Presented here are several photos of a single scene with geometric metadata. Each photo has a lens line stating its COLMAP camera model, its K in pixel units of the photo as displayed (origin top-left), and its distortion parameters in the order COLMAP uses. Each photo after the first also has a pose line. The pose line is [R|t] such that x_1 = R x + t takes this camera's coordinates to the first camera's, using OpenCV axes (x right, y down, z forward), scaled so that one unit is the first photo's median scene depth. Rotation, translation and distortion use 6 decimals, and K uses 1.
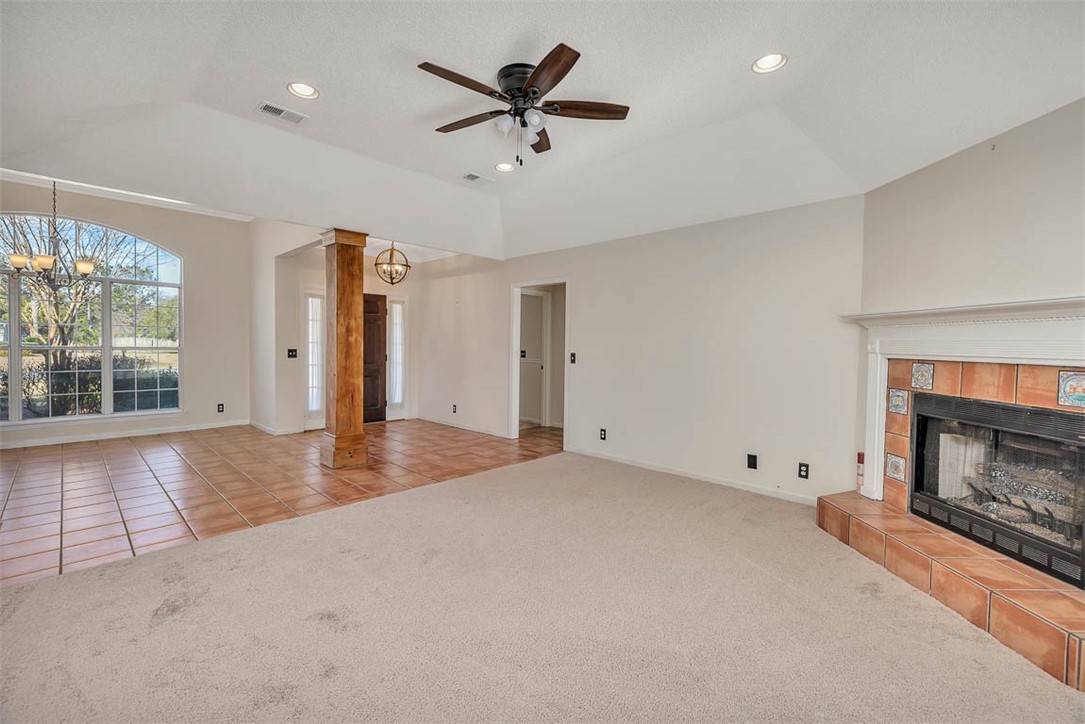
lens RADIAL K [[464.7, 0, 541.2], [0, 464.7, 340.9], [0, 0, 1]] dist [0.003420, 0.000387]
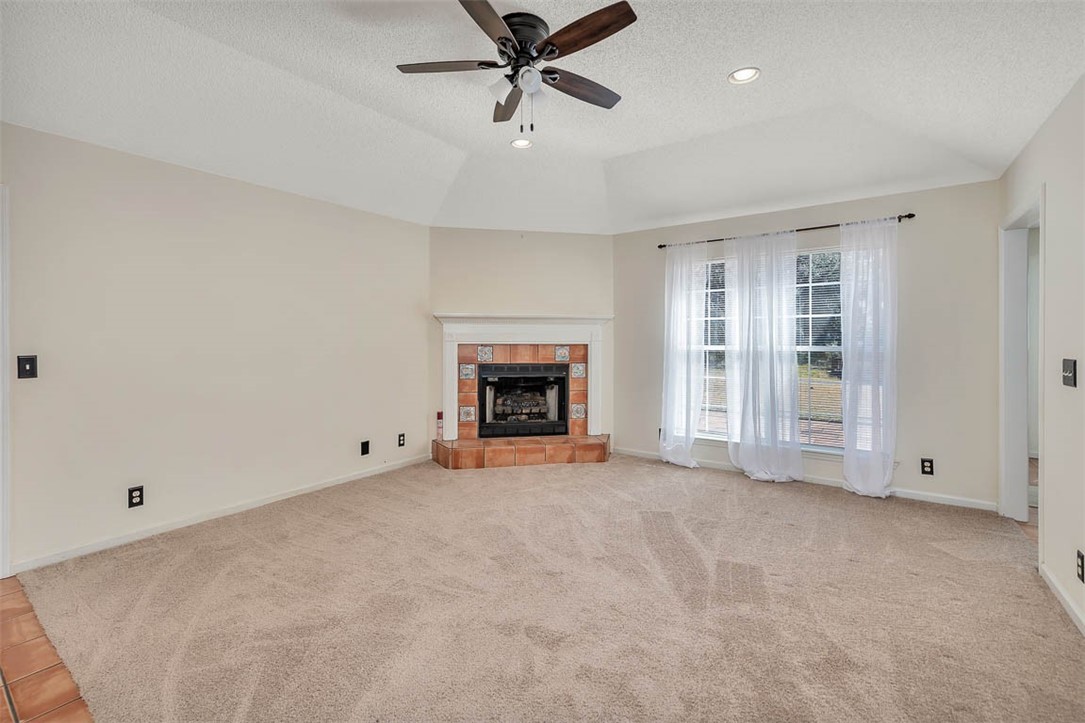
lens RADIAL K [[464.7, 0, 541.2], [0, 464.7, 340.4], [0, 0, 1]] dist [0.003420, 0.000387]
pose [[-0.148599, -0.016066, 0.988767, -0.821856], [-0.008349, 0.999853, 0.014991, 0.001006], [-0.988862, -0.006028, -0.148711, 1.005283]]
